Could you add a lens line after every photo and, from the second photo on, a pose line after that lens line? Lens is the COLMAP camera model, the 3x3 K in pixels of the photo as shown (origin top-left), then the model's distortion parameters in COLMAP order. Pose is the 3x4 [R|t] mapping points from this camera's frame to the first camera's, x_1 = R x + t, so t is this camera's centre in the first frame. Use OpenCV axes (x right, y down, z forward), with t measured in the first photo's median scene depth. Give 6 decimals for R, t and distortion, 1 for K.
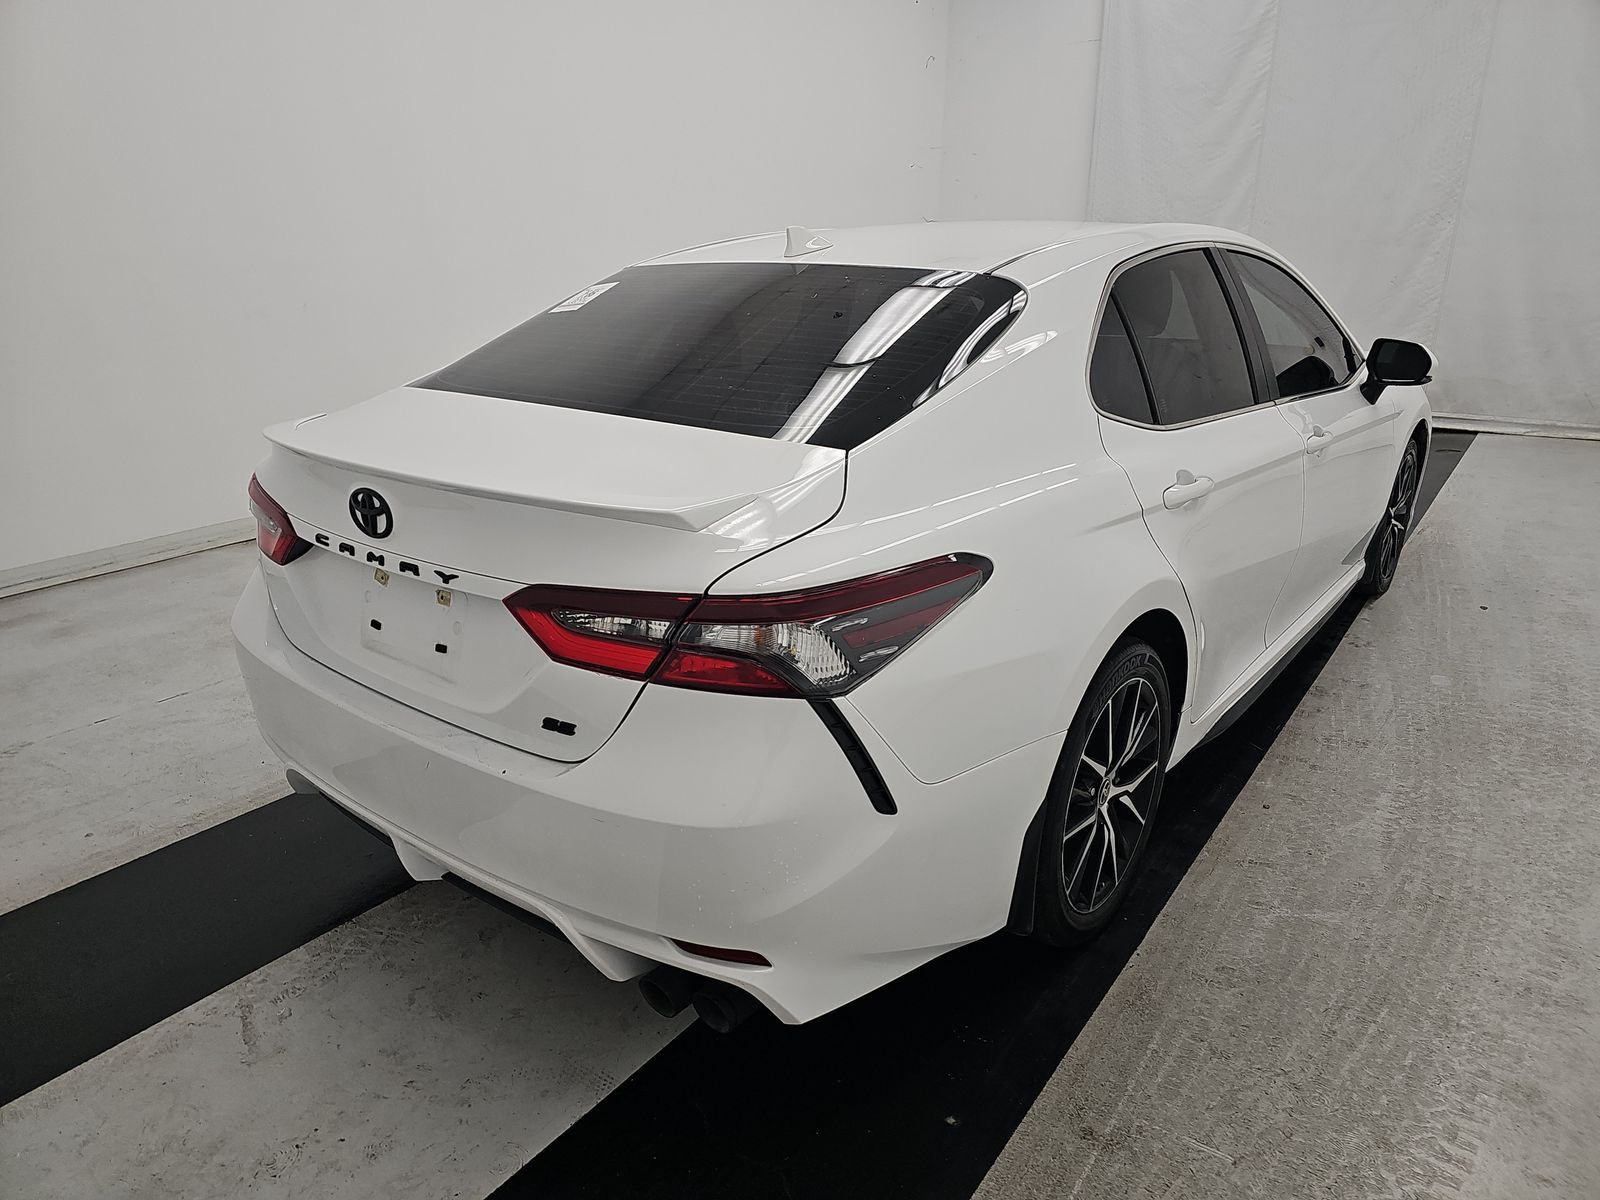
lens RADIAL K [[1065.6, 0, 802.0], [0, 1065.6, 594.5], [0, 0, 1]] dist [0.033475, -0.025761]
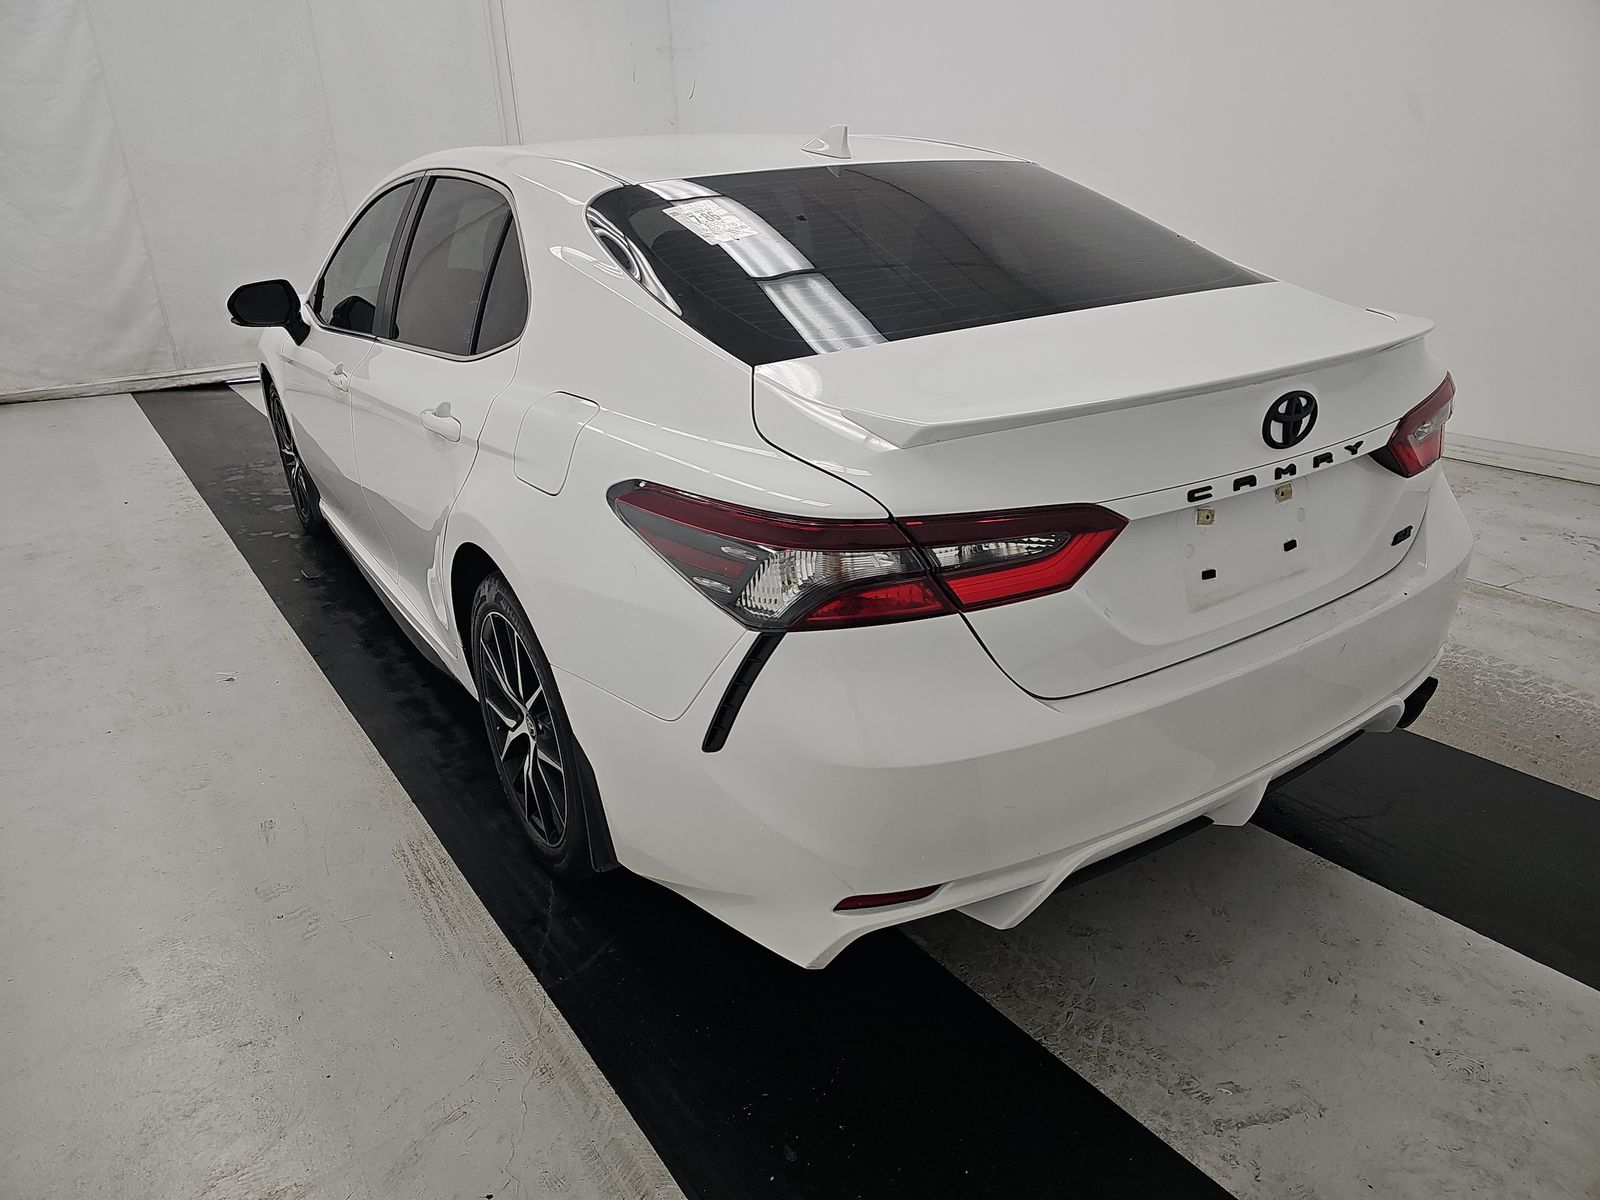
lens RADIAL K [[1065.6, 0, 792.9], [0, 1065.6, 598.2], [0, 0, 1]] dist [0.033475, -0.025761]
pose [[0.319957, -0.363260, 0.875025, -1.329405], [0.340900, 0.905859, 0.251409, -0.297934], [-0.883977, 0.217856, 0.413671, 1.001548]]
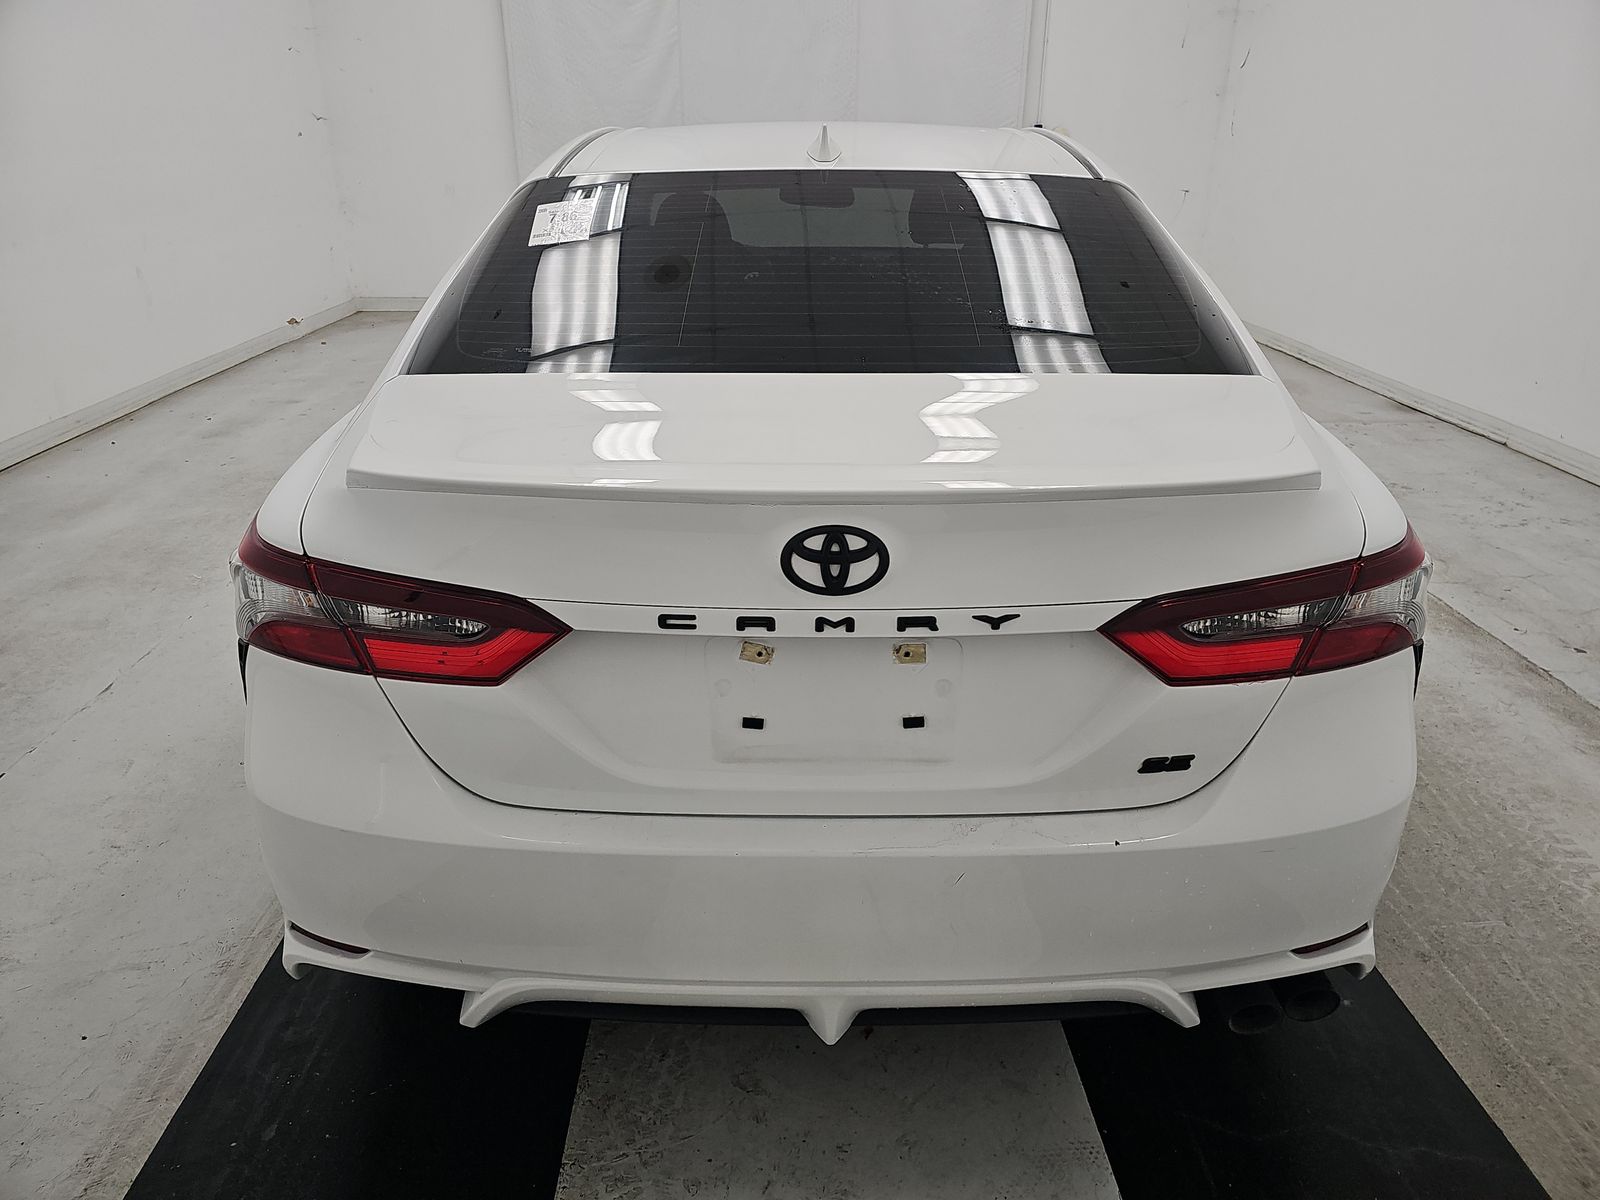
lens RADIAL K [[1065.6, 0, 804.6], [0, 1065.6, 600.5], [0, 0, 1]] dist [0.033475, -0.025761]
pose [[0.779910, -0.238061, 0.578851, -0.788625], [0.190100, 0.971249, 0.143310, -0.146652], [-0.596325, -0.001730, 0.802742, 0.463090]]
